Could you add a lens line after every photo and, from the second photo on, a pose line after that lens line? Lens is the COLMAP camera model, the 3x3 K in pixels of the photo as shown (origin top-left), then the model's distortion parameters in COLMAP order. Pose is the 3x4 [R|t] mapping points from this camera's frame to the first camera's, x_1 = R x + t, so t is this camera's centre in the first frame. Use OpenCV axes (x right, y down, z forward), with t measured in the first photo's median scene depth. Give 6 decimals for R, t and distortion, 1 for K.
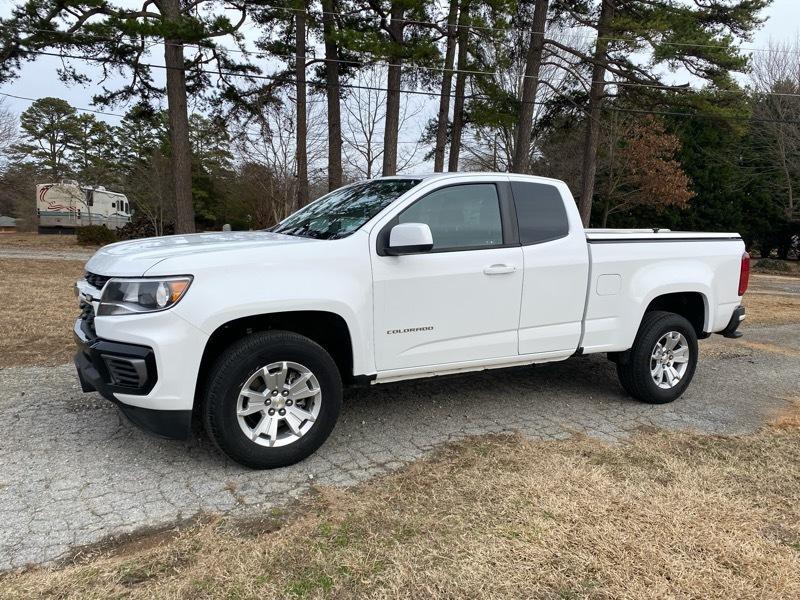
lens RADIAL K [[610.0, 0, 402.1], [0, 610.0, 299.3], [0, 0, 1]] dist [0.024437, -0.020305]
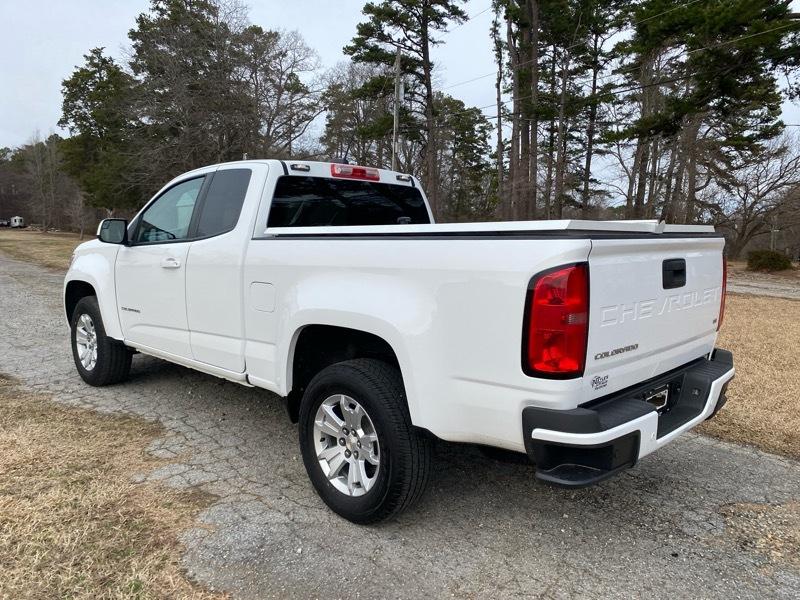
lens RADIAL K [[610.0, 0, 405.1], [0, 610.0, 307.9], [0, 0, 1]] dist [0.024437, -0.020305]
pose [[0.281925, 0.090947, -0.955116, 1.032405], [-0.127620, 0.990206, 0.056618, -0.069810], [0.950911, 0.105930, 0.290771, 0.921327]]
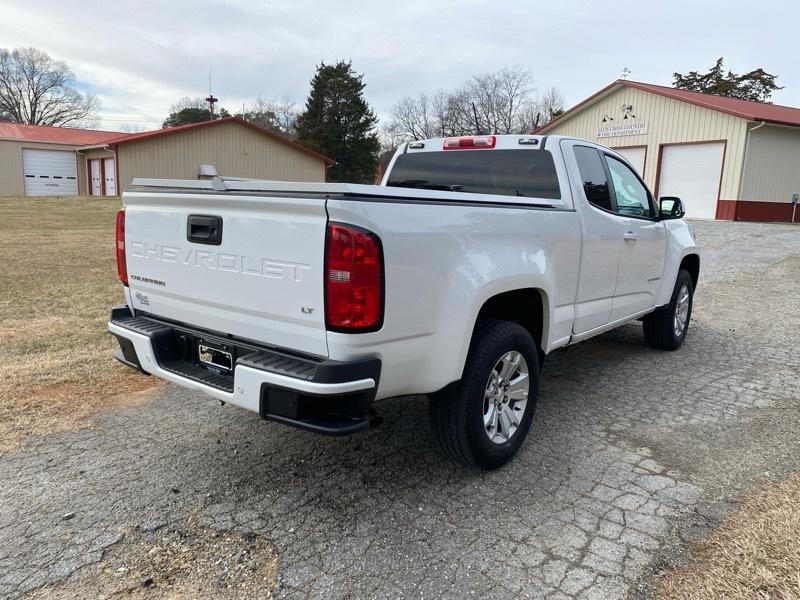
lens RADIAL K [[610.0, 0, 405.1], [0, 610.0, 301.0], [0, 0, 1]] dist [0.024437, -0.020305]
pose [[-0.922742, 0.000870, -0.385418, 0.614585], [-0.113073, 0.955383, 0.272868, -0.211221], [0.368460, 0.295367, -0.881474, 1.890067]]
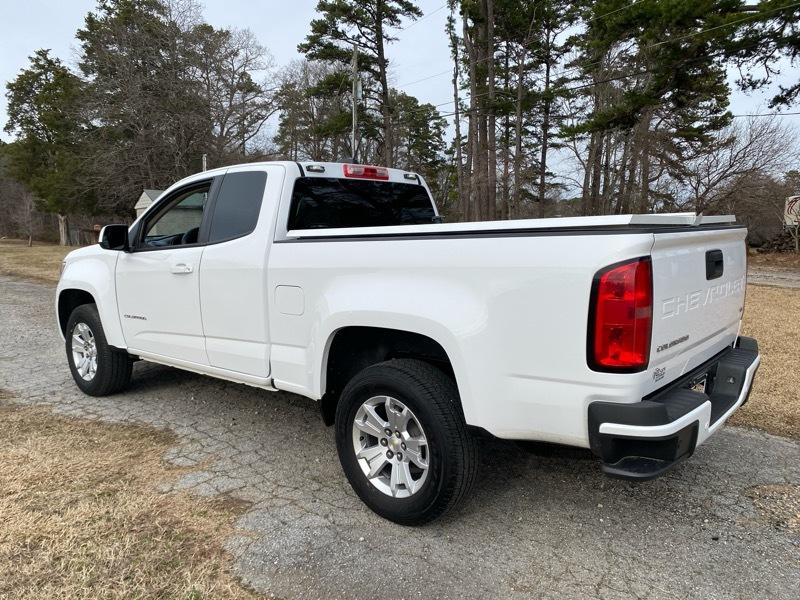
lens RADIAL K [[610.0, 0, 390.6], [0, 610.0, 309.2], [0, 0, 1]] dist [0.024437, -0.020305]
pose [[0.326860, 0.087063, -0.941054, 1.009449], [-0.098143, 0.993491, 0.057826, -0.063209], [0.939963, 0.073457, 0.333278, 0.846857]]
